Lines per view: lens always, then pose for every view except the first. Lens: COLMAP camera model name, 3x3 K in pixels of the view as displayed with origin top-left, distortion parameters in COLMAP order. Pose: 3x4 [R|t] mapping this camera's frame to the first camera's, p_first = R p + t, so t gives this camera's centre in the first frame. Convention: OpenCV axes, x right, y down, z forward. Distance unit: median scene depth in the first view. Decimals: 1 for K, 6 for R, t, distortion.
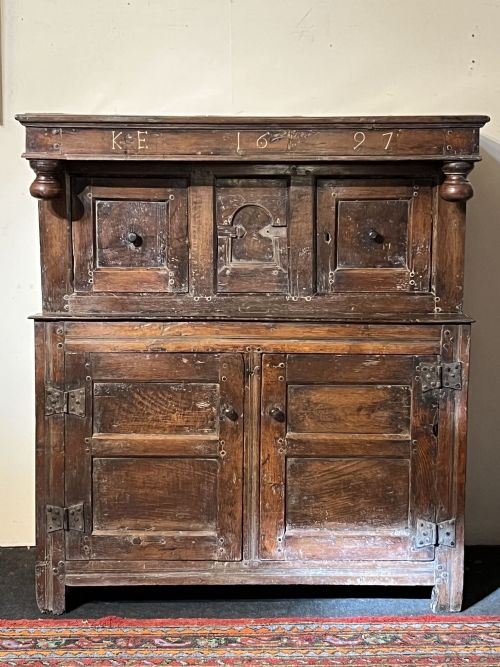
lens RADIAL K [[1274.6, 0, 246.3], [0, 1274.6, 343.0], [0, 0, 1]] dist [0.178090, 0.000000]
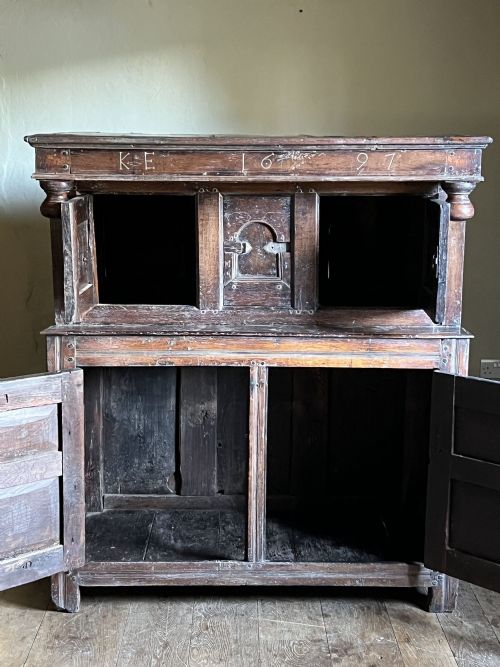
lens RADIAL K [[1024.5, 0, 244.0], [0, 1024.5, 338.4], [0, 0, 1]] dist [0.131973, 0.000000]
pose [[0.999913, 0.002882, -0.012839, 0.004881], [-0.002292, 0.998952, 0.045707, -0.052343], [0.012957, -0.045673, 0.998872, 0.168020]]
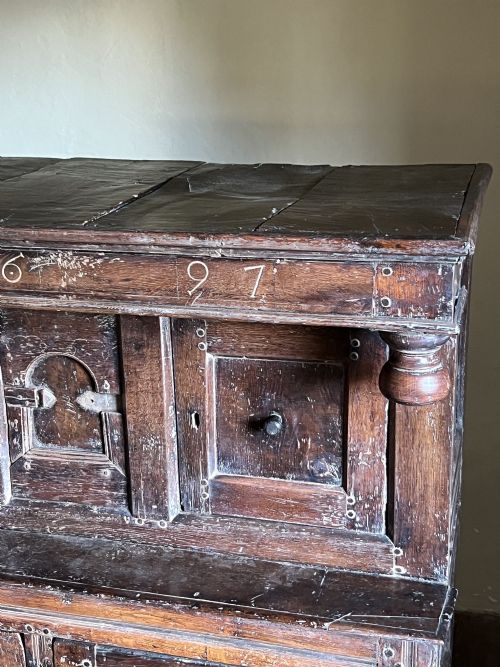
lens RADIAL K [[1024.5, 0, 251.0], [0, 1024.5, 342.1], [0, 0, 1]] dist [0.131973, 0.000000]
pose [[0.963485, 0.061354, -0.260638, 0.199474], [-0.016568, 0.985190, 0.170667, -0.191508], [0.267249, -0.160117, 0.950232, 0.611505]]
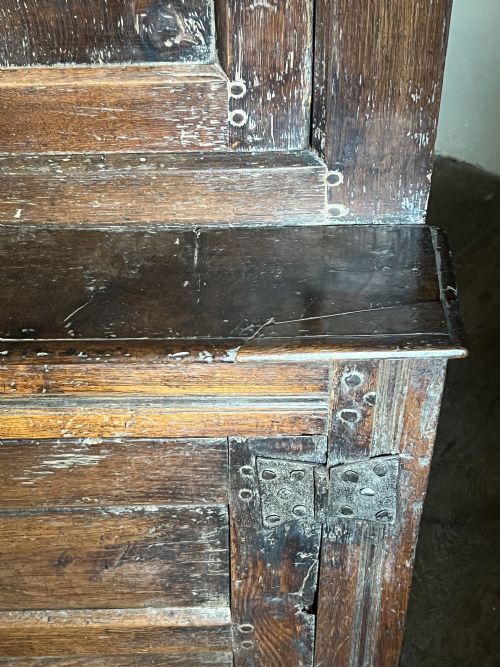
lens RADIAL K [[1024.5, 0, 257.2], [0, 1024.5, 330.8], [0, 0, 1]] dist [0.131973, 0.000000]
pose [[0.999870, -0.015728, -0.003684, 0.136241], [0.015206, 0.839395, 0.543309, -0.125813], [-0.005452, -0.543294, 0.839525, 0.818944]]
